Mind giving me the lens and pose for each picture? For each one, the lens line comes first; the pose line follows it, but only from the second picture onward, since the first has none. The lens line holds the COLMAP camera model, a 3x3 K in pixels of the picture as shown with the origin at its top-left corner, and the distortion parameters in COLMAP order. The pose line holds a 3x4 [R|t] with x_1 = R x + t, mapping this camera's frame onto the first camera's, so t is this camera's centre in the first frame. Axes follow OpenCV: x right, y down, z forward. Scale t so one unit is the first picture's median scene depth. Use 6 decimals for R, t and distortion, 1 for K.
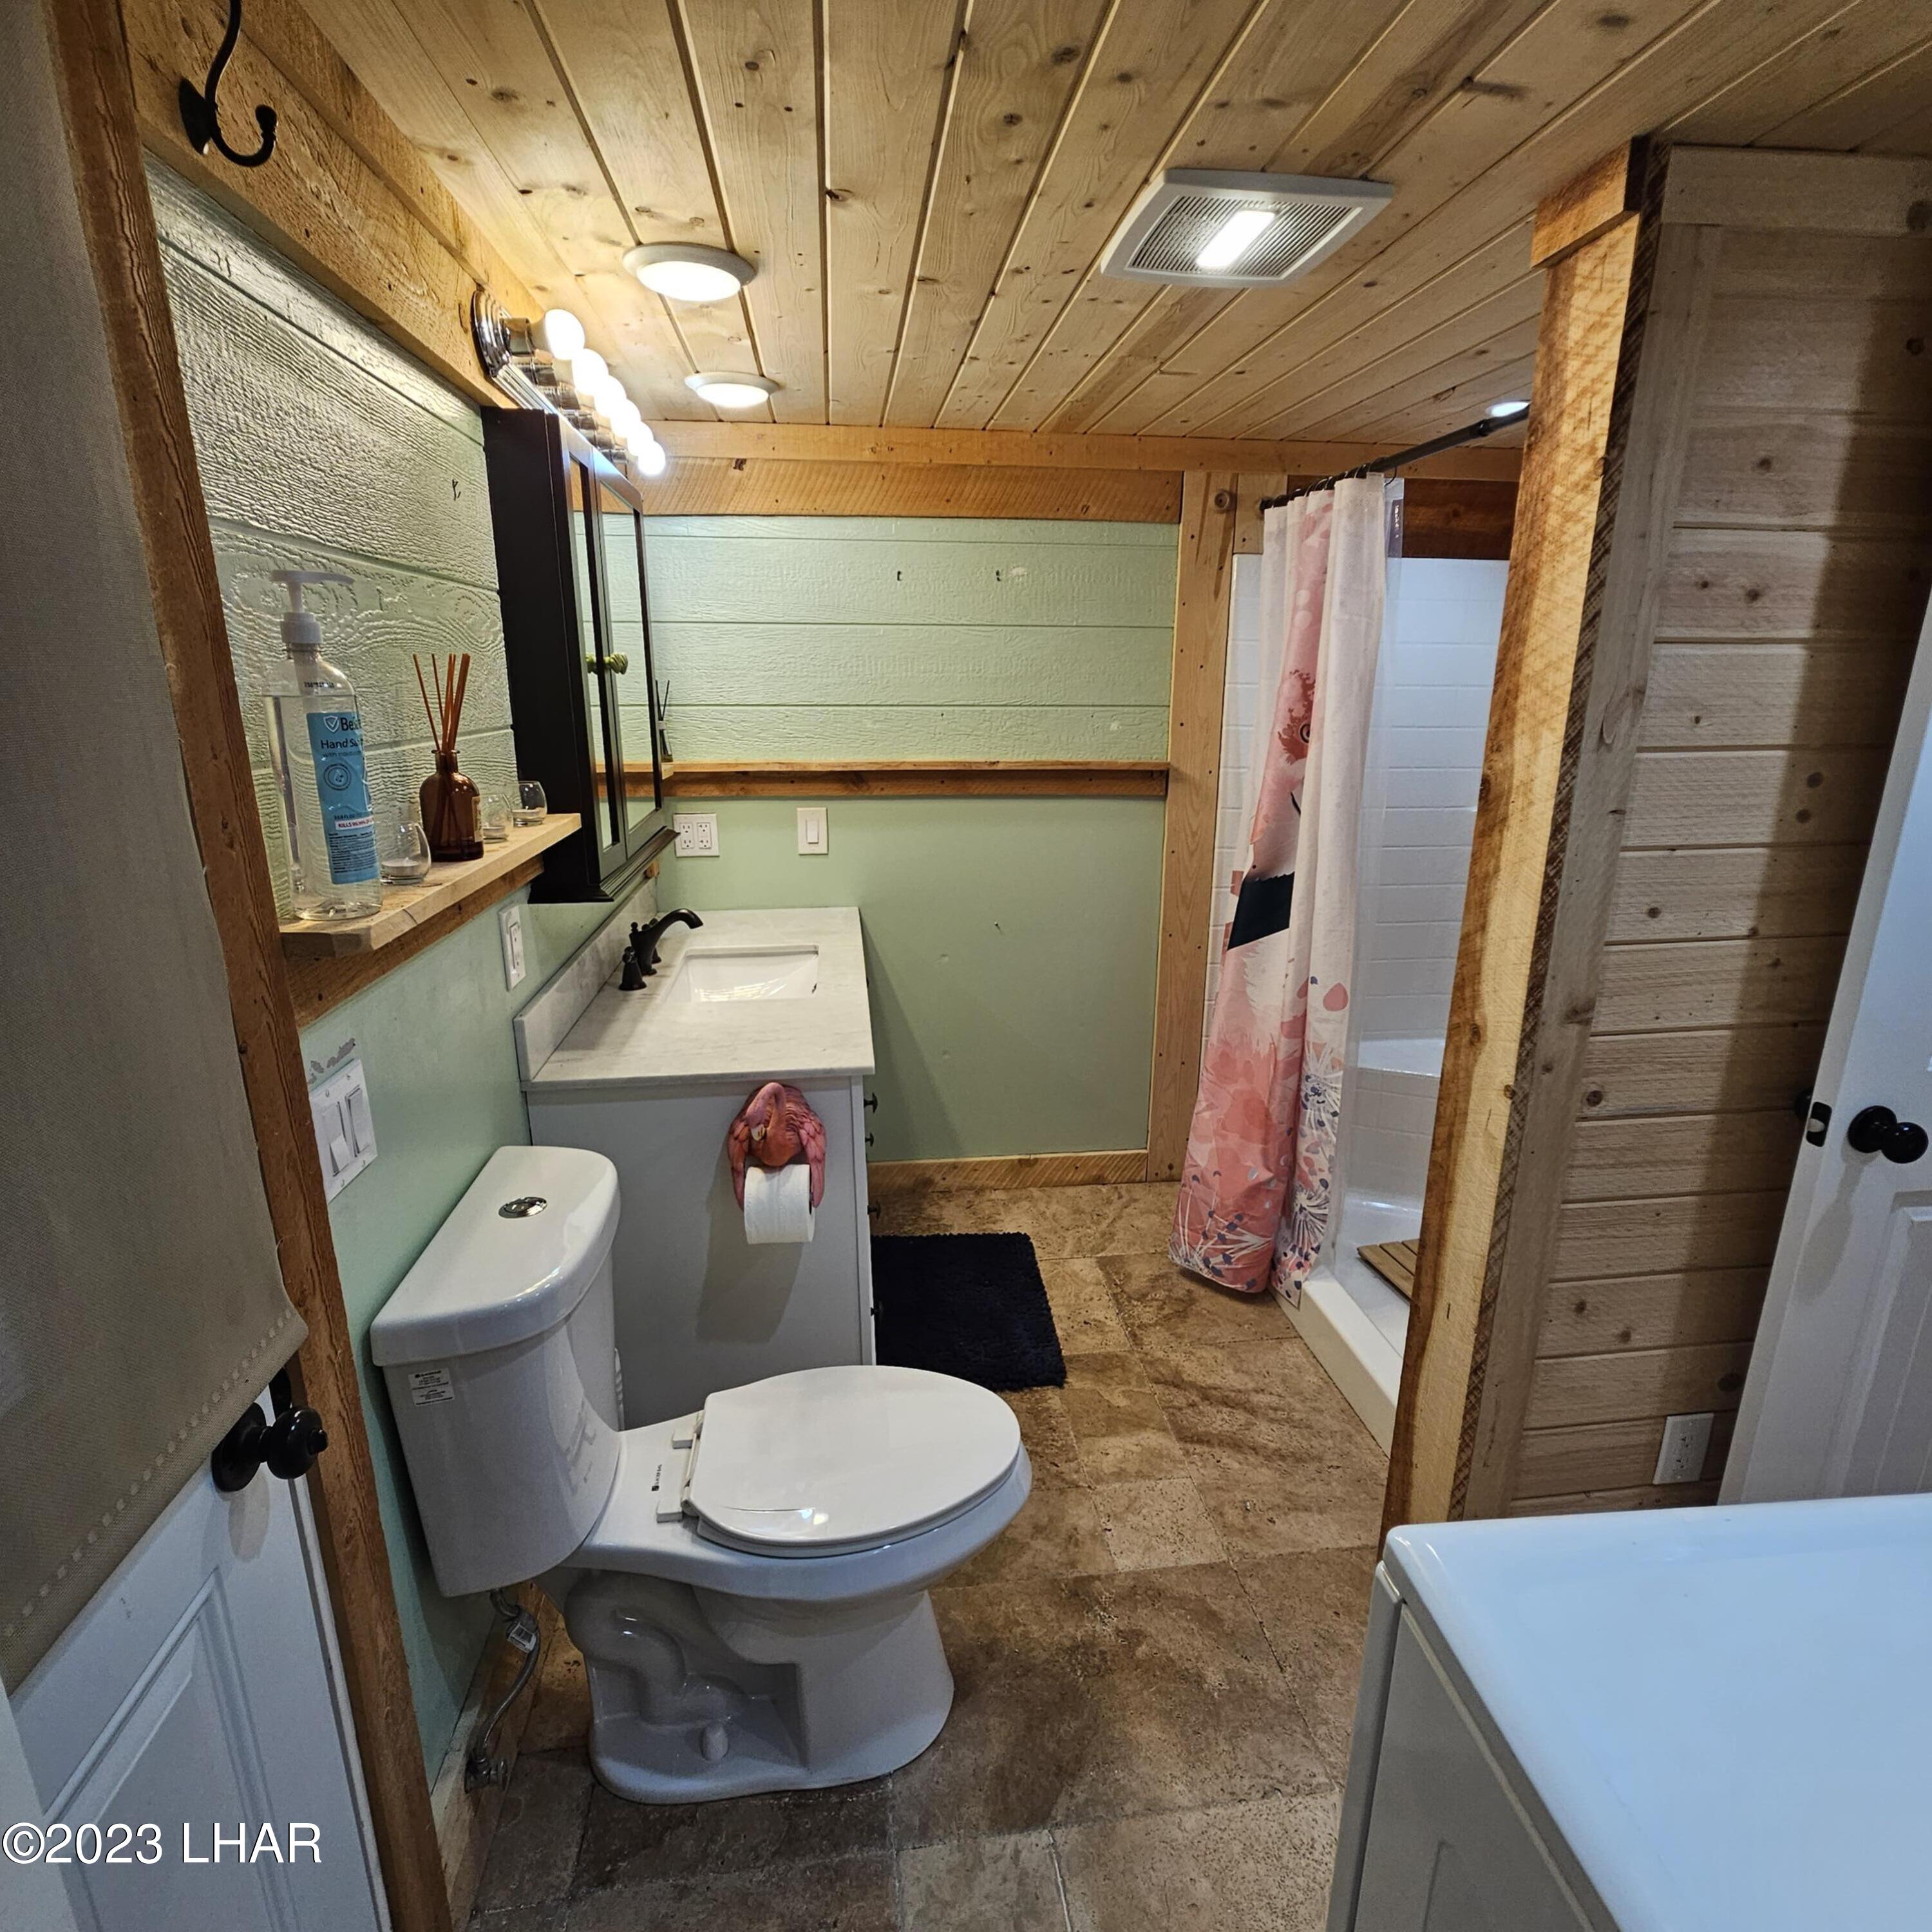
lens RADIAL K [[1056.6, 0, 969.7], [0, 1056.6, 971.8], [0, 0, 1]] dist [-0.004176, 0.001790]
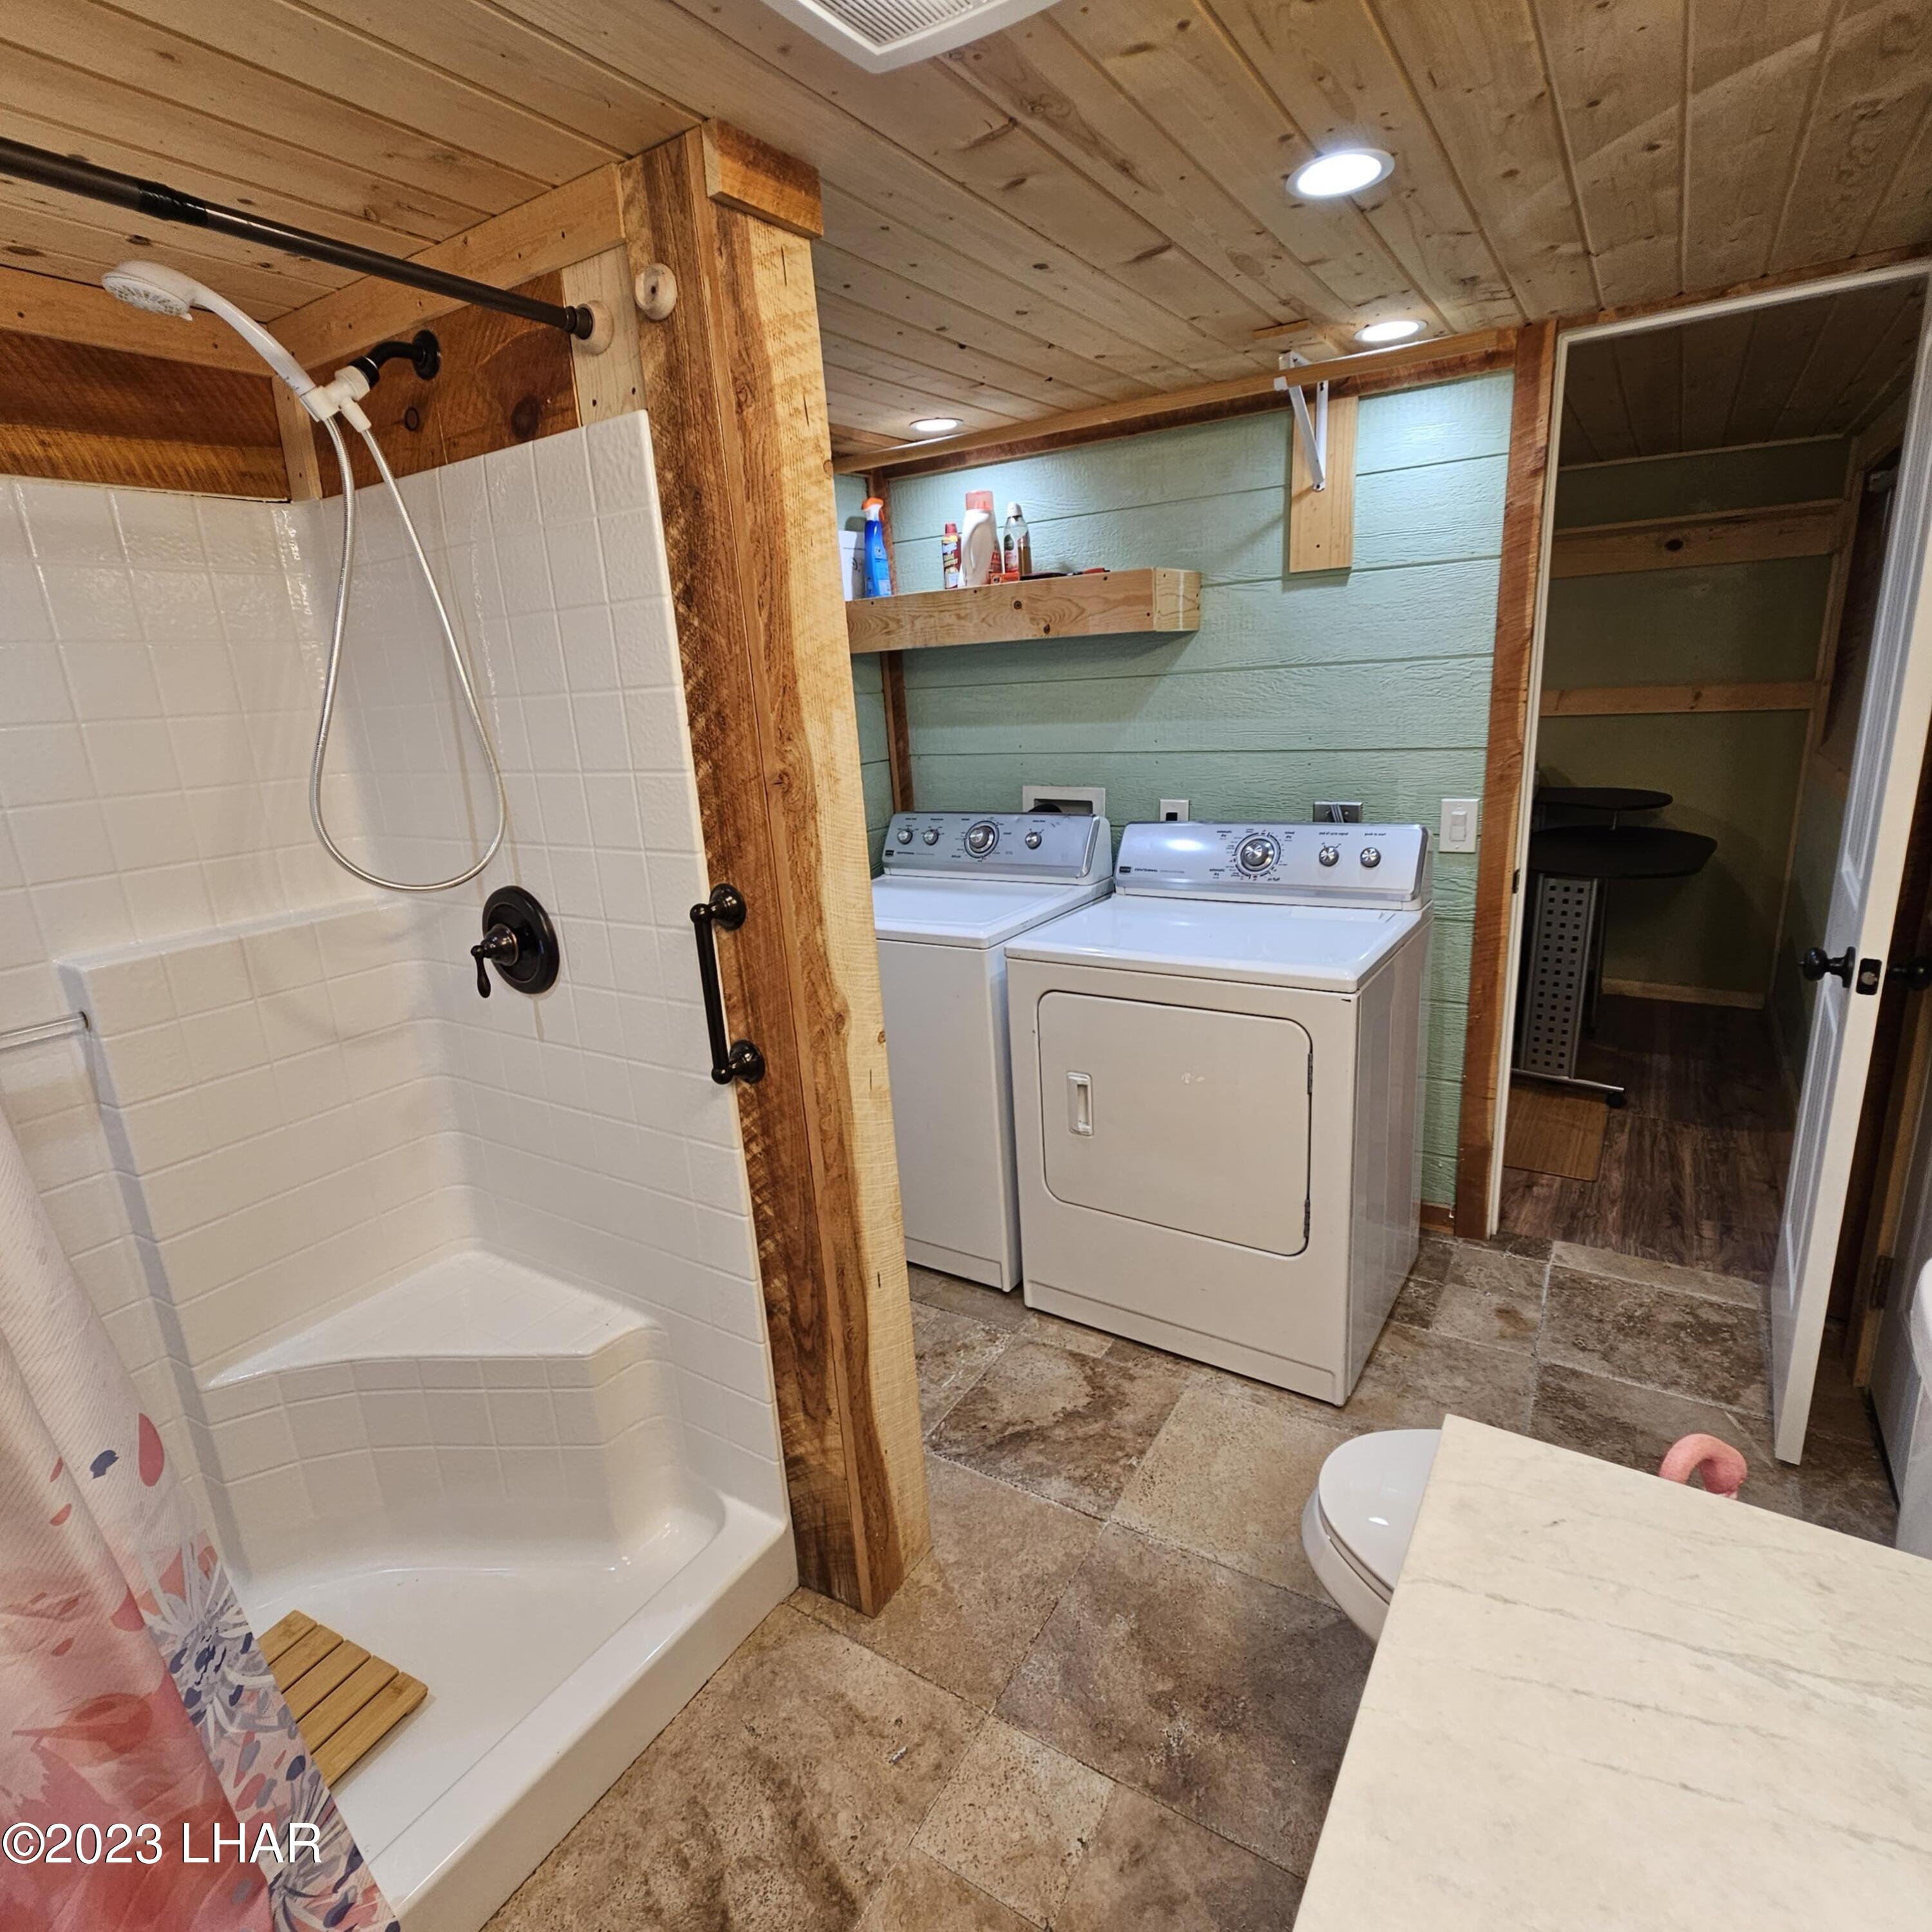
lens RADIAL K [[1056.6, 0, 964.9], [0, 1056.6, 968.3], [0, 0, 1]] dist [-0.004176, 0.001790]
pose [[-0.767351, -0.132938, 0.627296, -0.241976], [0.225112, 0.860159, 0.457659, -0.441987], [-0.600414, 0.492397, -0.630118, 1.646137]]
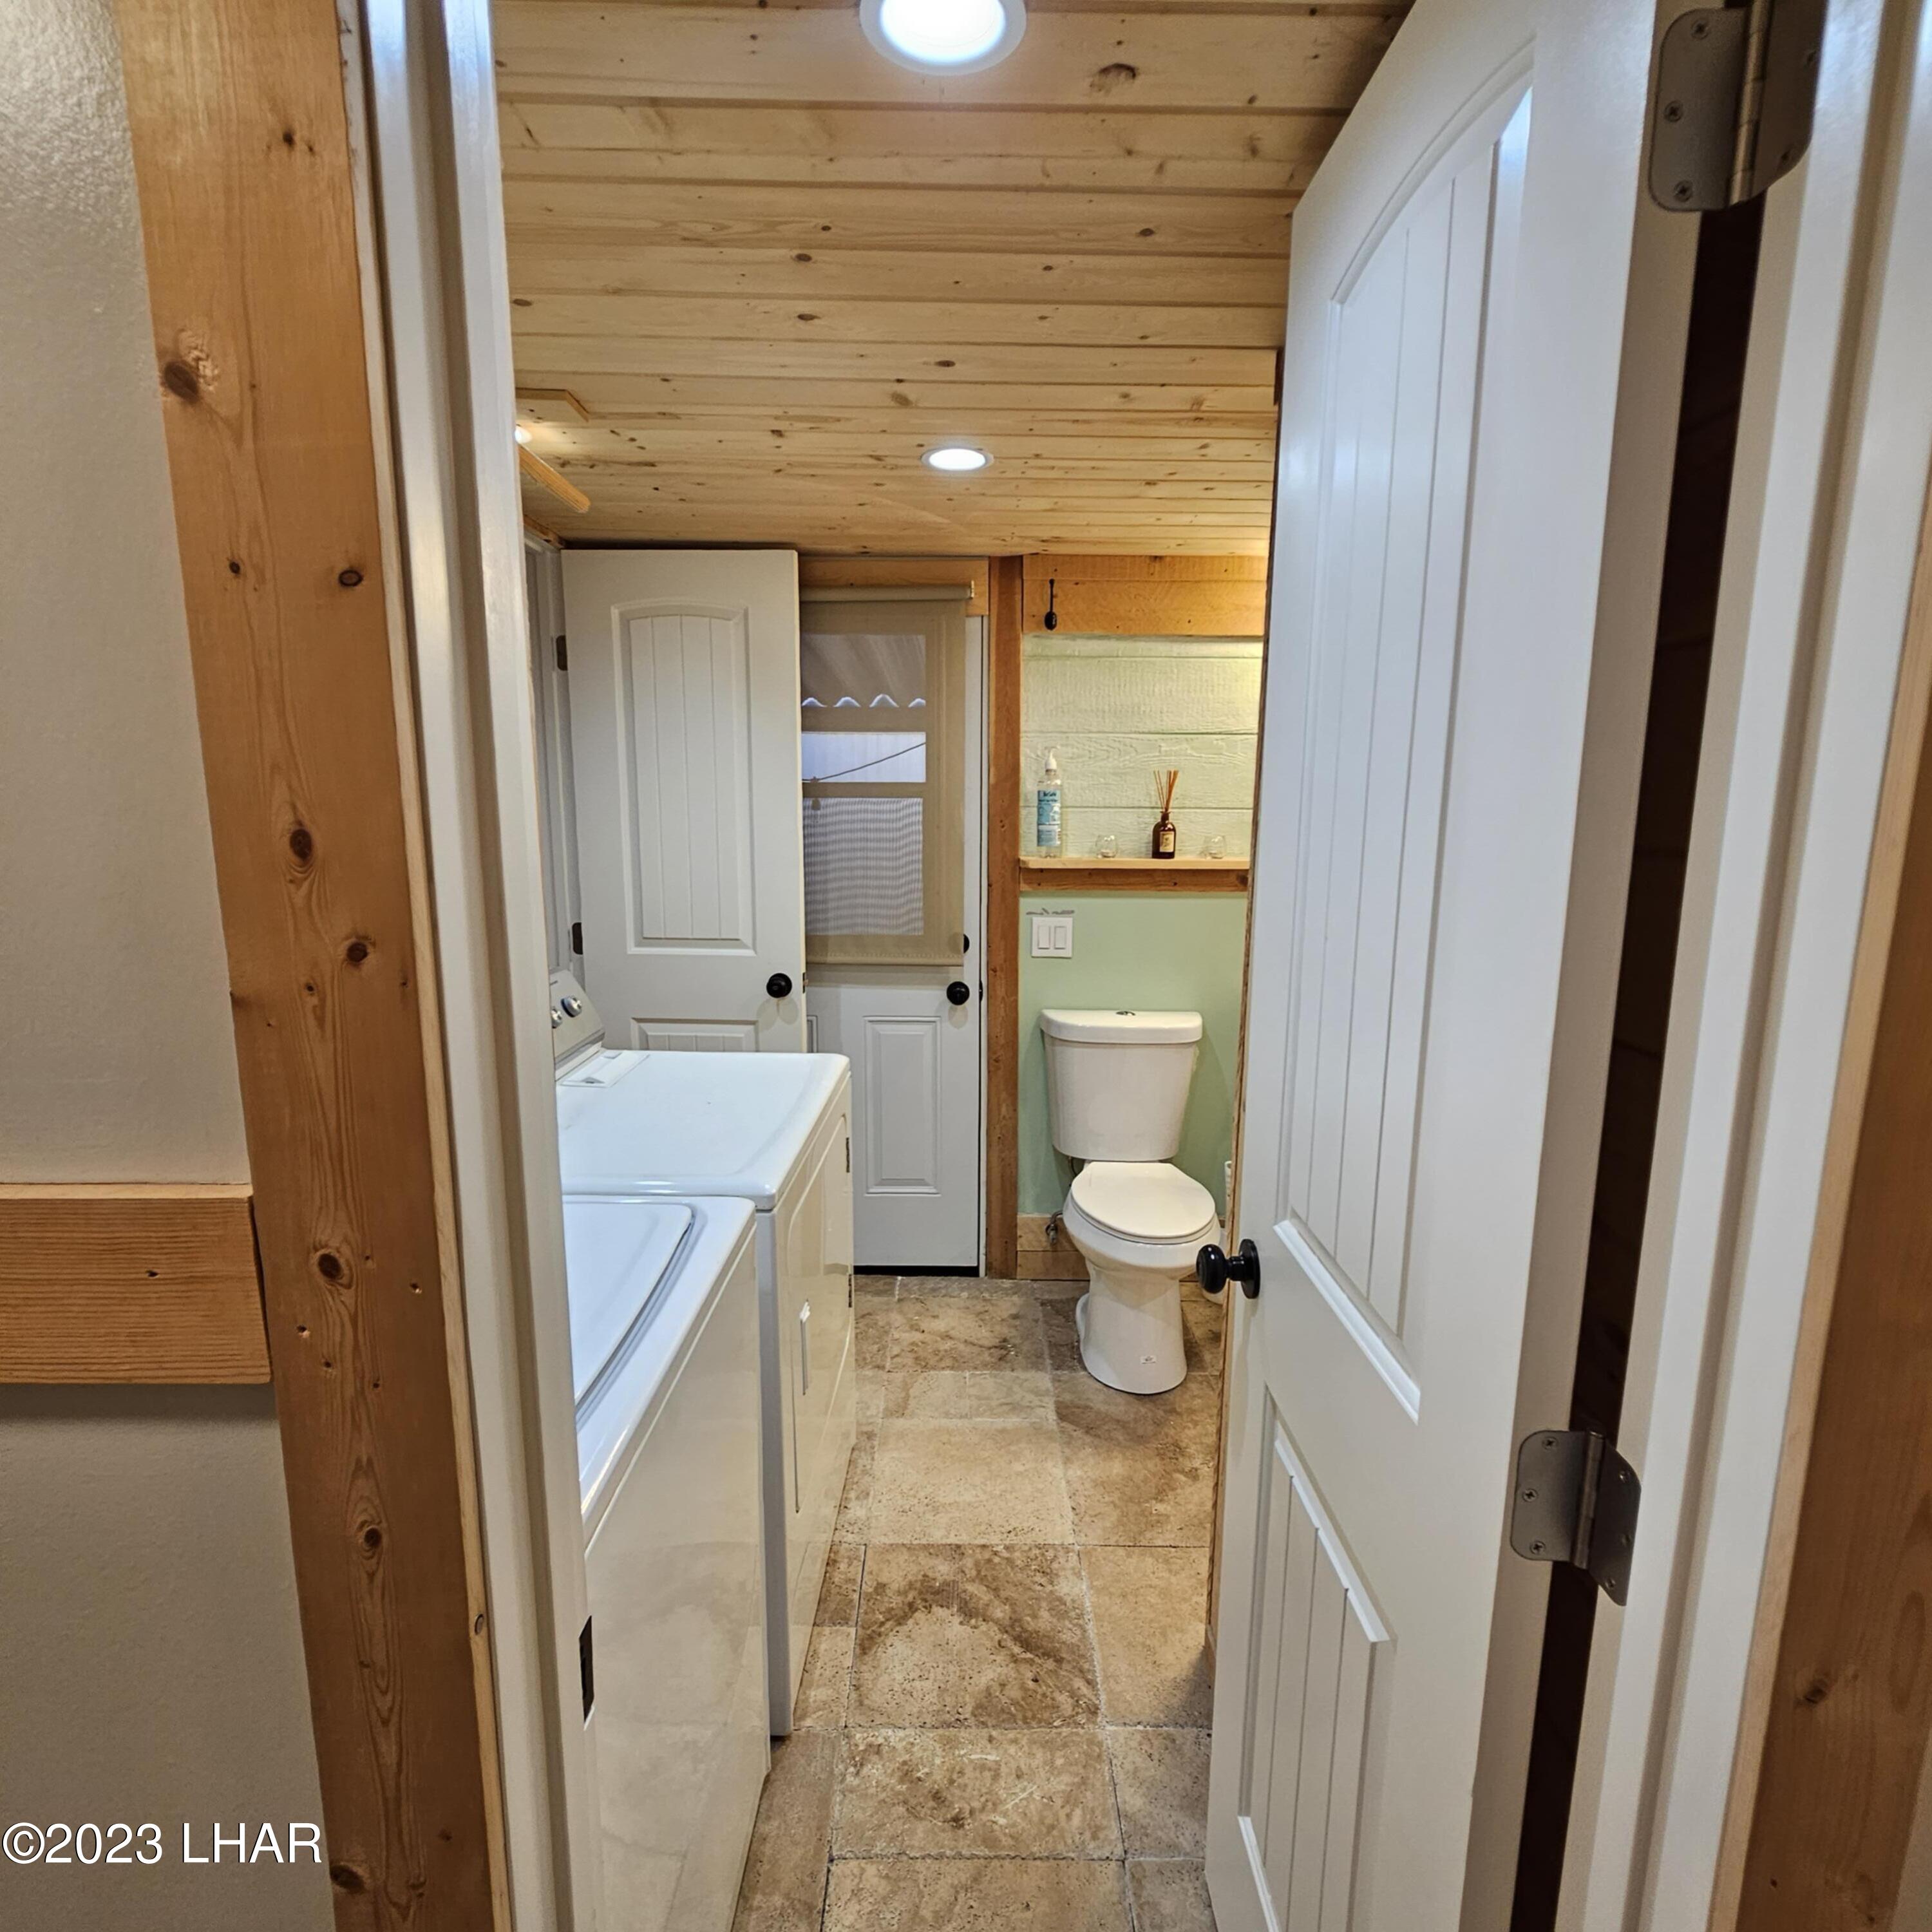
lens RADIAL K [[1056.6, 0, 981.1], [0, 1056.6, 973.4], [0, 0, 1]] dist [-0.004176, 0.001790]
pose [[-0.113485, 0.161177, -0.980379, 1.686203], [-0.277079, 0.942471, 0.187018, -0.176385], [0.954122, 0.292866, -0.062297, 0.775298]]
